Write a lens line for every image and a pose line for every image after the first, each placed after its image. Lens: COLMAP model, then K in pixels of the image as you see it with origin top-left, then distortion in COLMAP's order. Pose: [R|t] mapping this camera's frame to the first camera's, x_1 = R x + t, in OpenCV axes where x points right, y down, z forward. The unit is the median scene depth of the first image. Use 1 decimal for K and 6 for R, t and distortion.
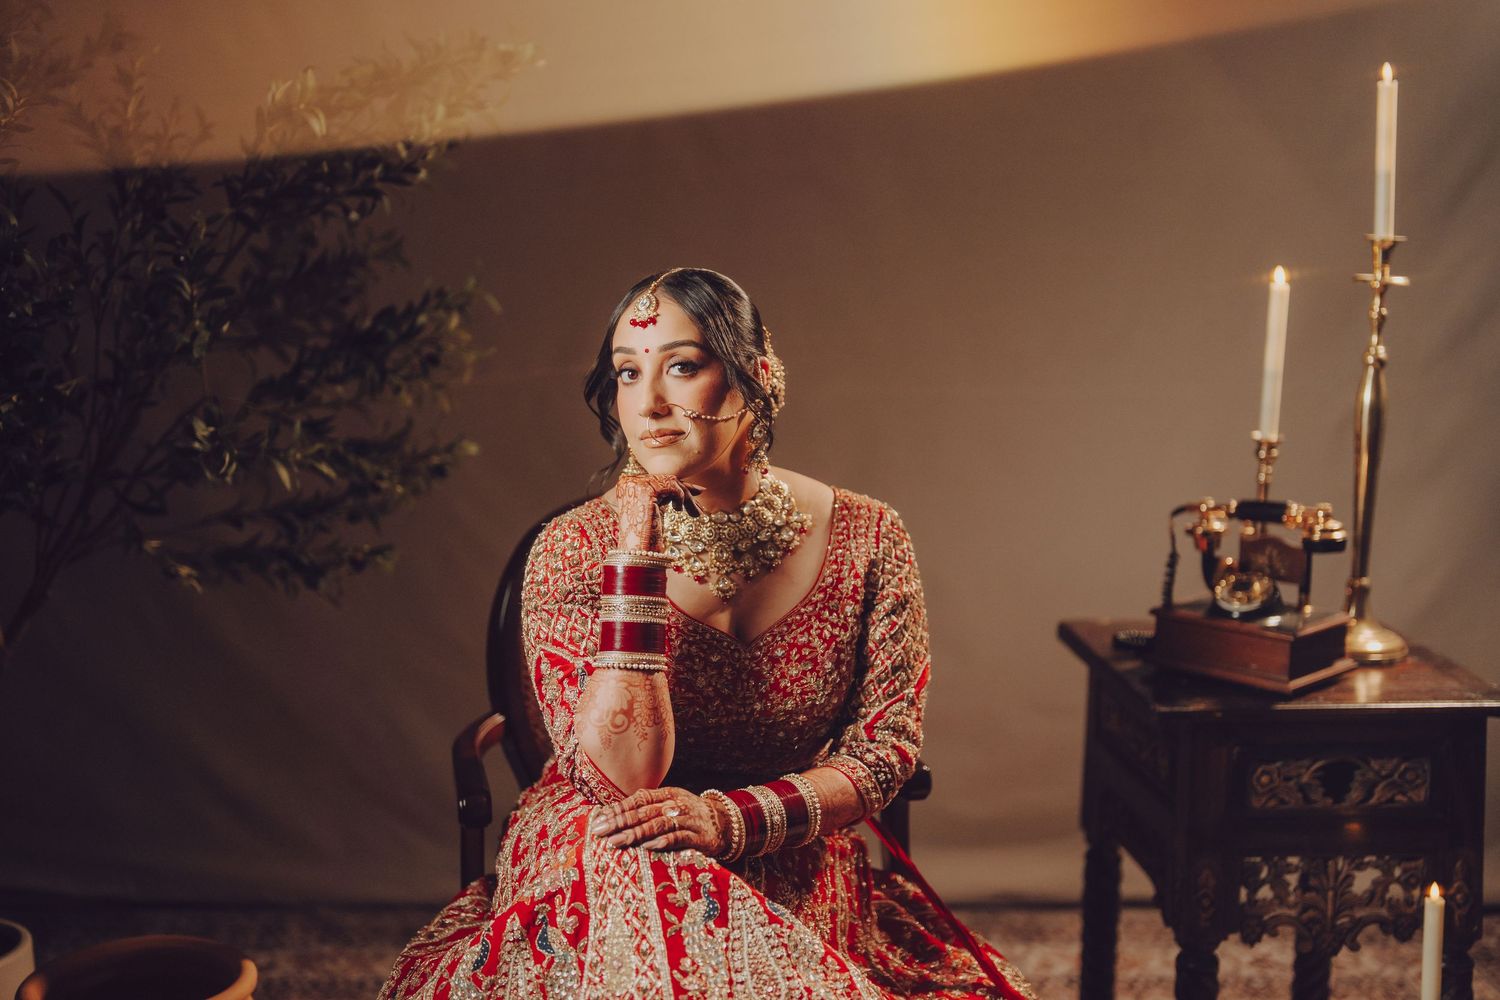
lens RADIAL K [[2265.2, 0, 750.0], [0, 2265.2, 500.0], [0, 0, 1]] dist [0.074073, 0.121499]
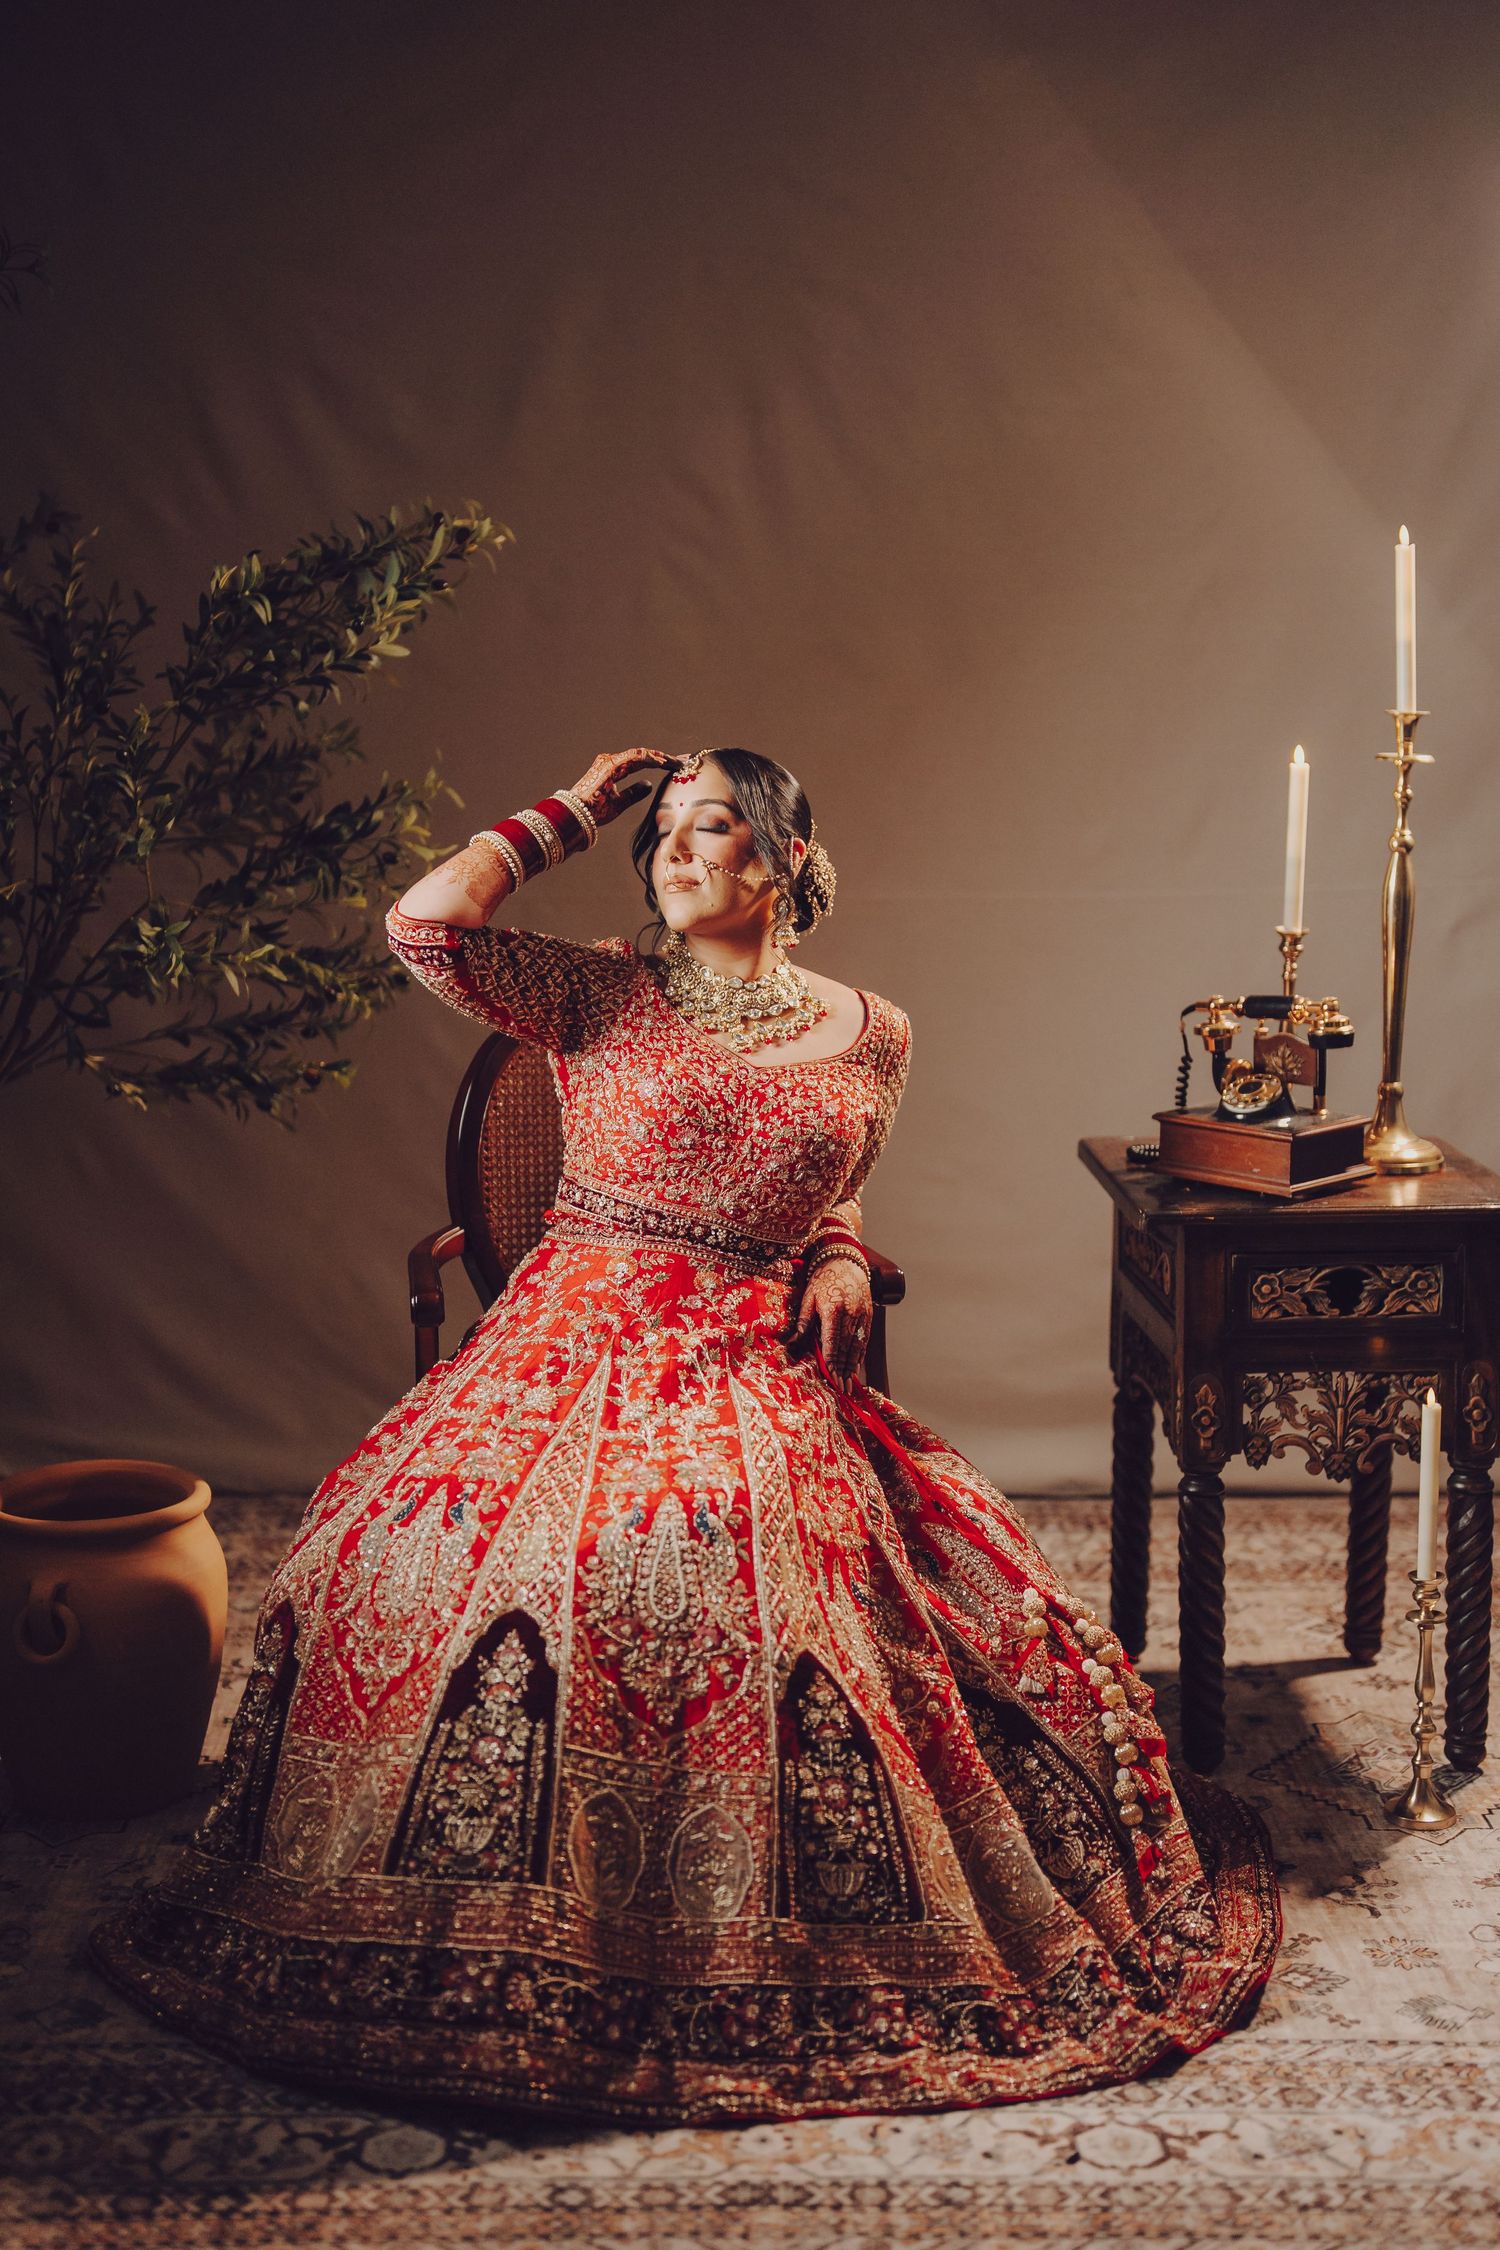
lens RADIAL K [[3397.8, 0, 750.0], [0, 3397.8, 1125.0], [0, 0, 1]] dist [0.074073, 0.121499]
pose [[0.998516, -0.009384, -0.053636, 0.084072], [0.009676, 0.999940, 0.005182, 0.042886], [0.053584, -0.005693, 0.998547, -0.397326]]
